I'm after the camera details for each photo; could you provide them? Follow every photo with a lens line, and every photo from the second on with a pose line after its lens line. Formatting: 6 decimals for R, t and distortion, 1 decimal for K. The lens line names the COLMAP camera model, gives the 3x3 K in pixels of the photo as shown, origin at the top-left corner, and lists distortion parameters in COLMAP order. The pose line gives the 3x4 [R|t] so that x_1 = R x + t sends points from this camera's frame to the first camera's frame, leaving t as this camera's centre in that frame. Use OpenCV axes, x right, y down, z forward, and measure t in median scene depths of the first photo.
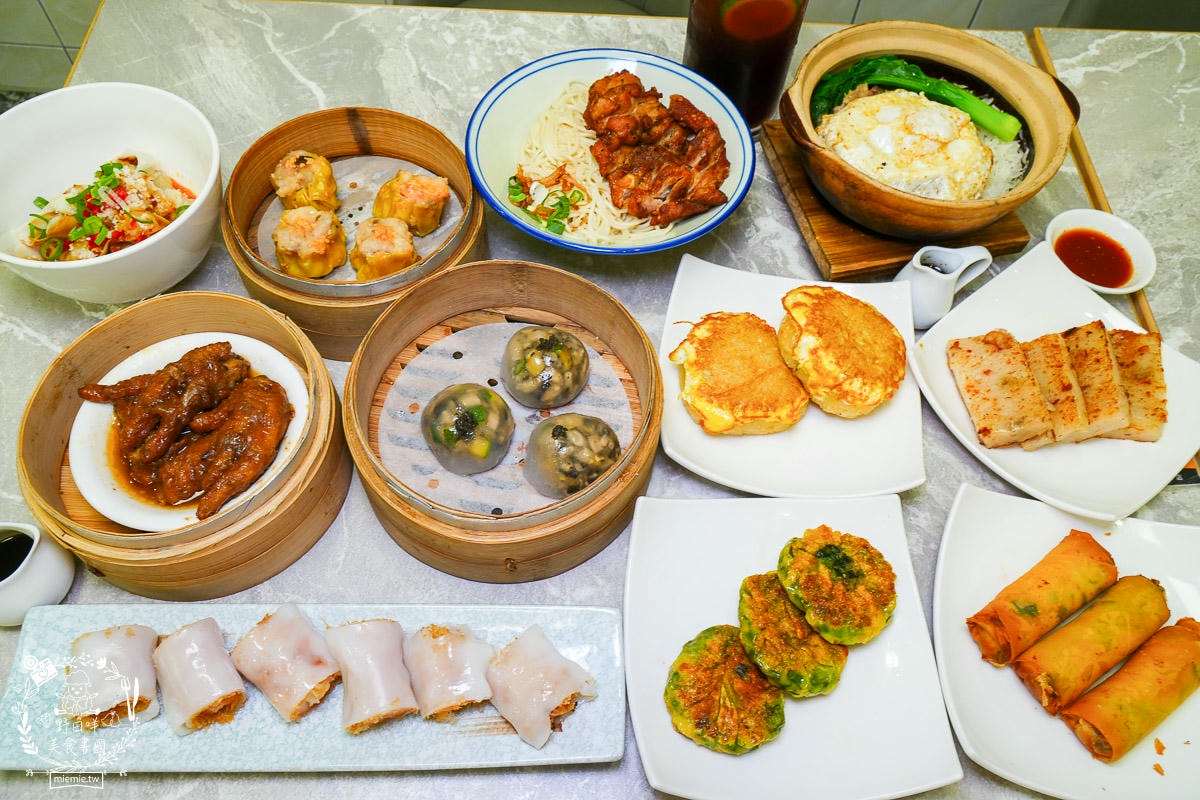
lens RADIAL K [[920.0, 0, 591.7], [0, 920.0, 390.1], [0, 0, 1]] dist [-0.000278, 0.016107]
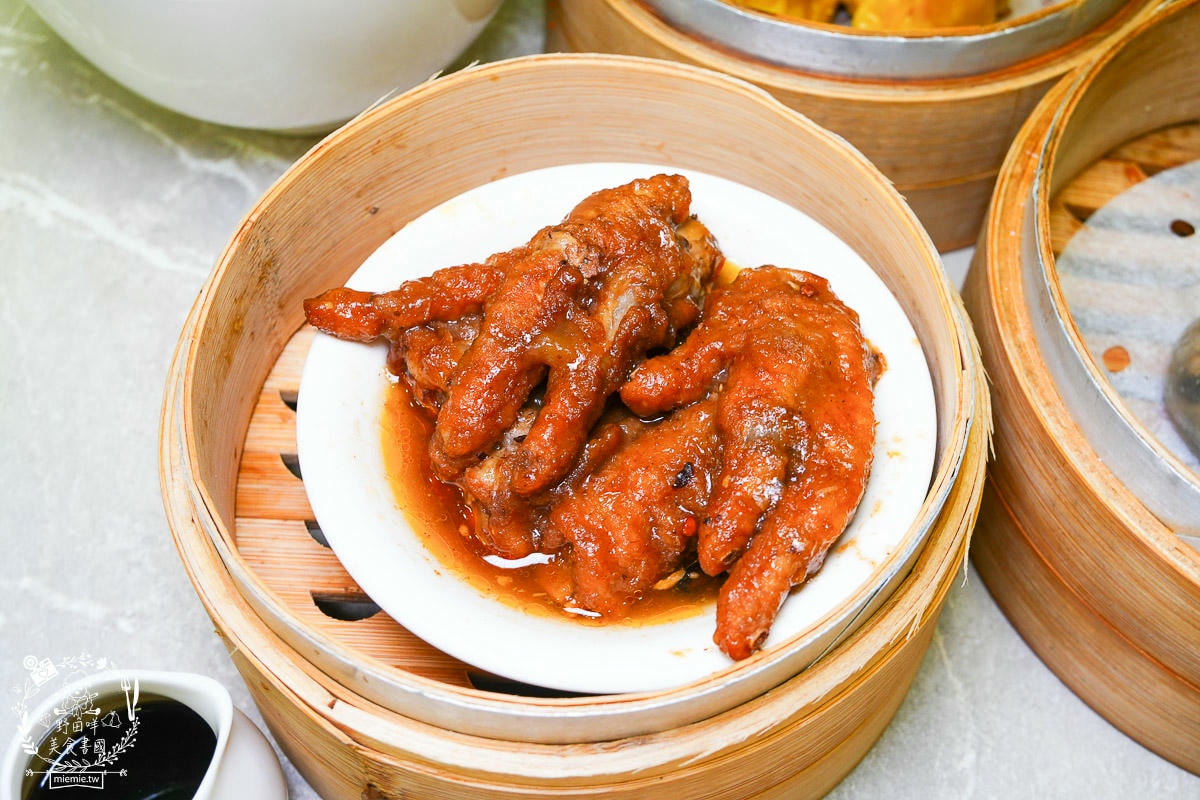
lens RADIAL K [[1529.4, 0, 605.7], [0, 1529.4, 394.9], [0, 0, 1]] dist [0.012422, 0.000000]
pose [[0.999264, -0.016990, -0.034398, -0.366521], [0.015498, 0.998947, -0.043191, 0.055926], [0.035096, 0.042626, 0.998475, 0.350886]]
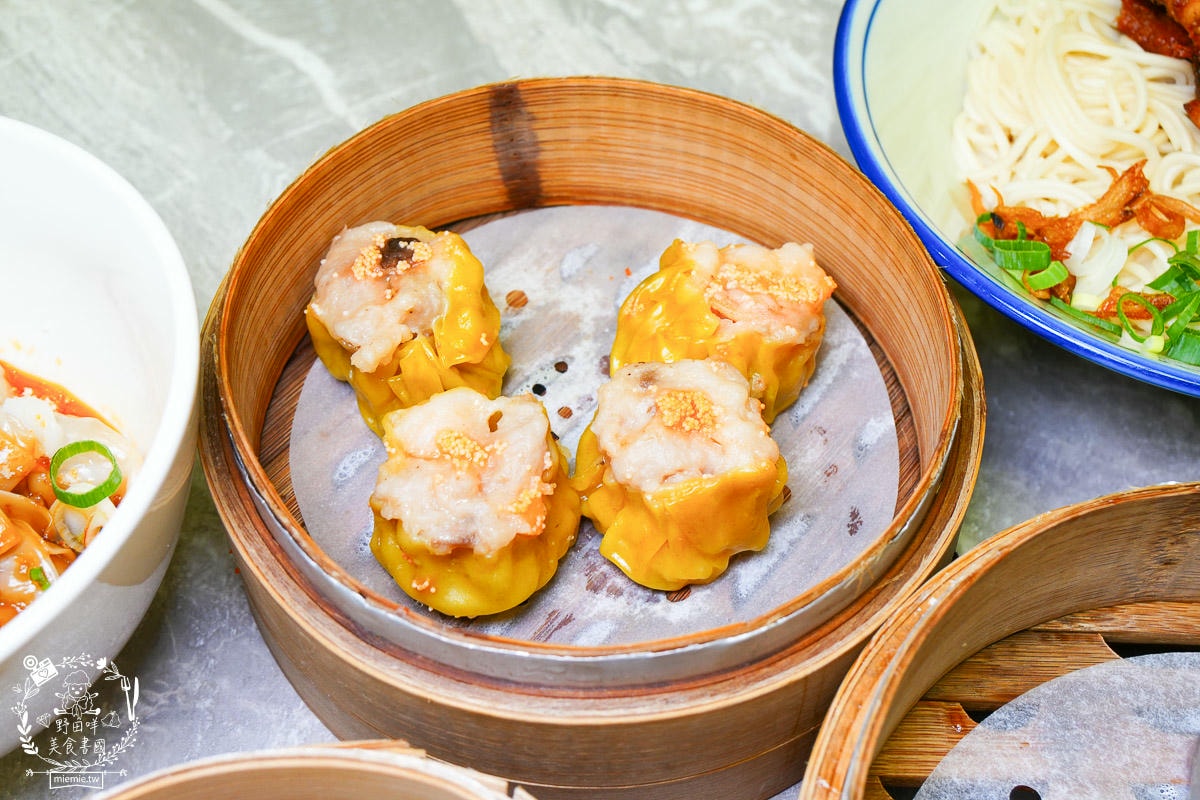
lens RADIAL K [[1529.4, 0, 596.9], [0, 1529.4, 401.0], [0, 0, 1]] dist [0.012422, 0.000000]
pose [[0.988981, -0.139841, 0.048583, -0.296190], [0.143196, 0.986903, -0.074281, -0.153815], [-0.037559, 0.080420, 0.996053, 0.473704]]
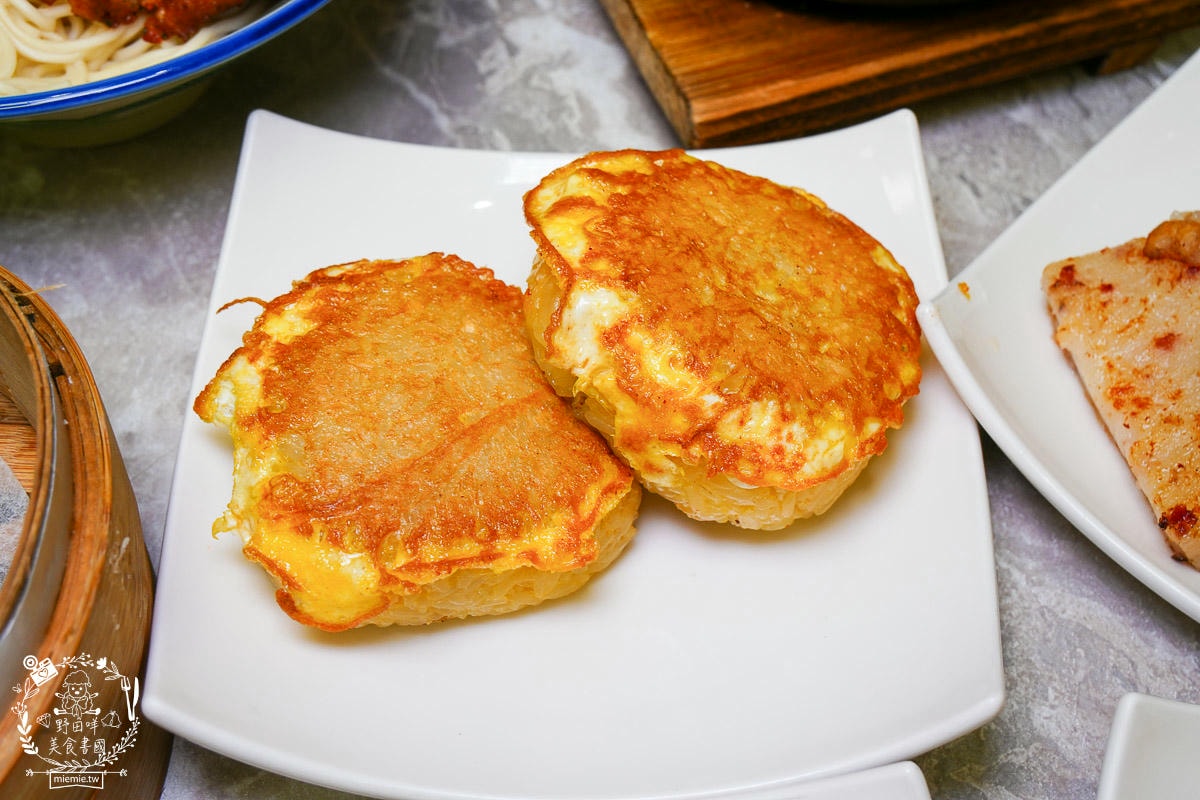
lens RADIAL K [[1723.9, 0, 599.0], [0, 1723.9, 398.1], [0, 0, 1]] dist [-0.004143, 0.000000]
pose [[0.992170, -0.119704, 0.035636, 0.206042], [0.122420, 0.988605, -0.087603, 0.030392], [-0.024743, 0.091279, 0.995518, 0.395888]]
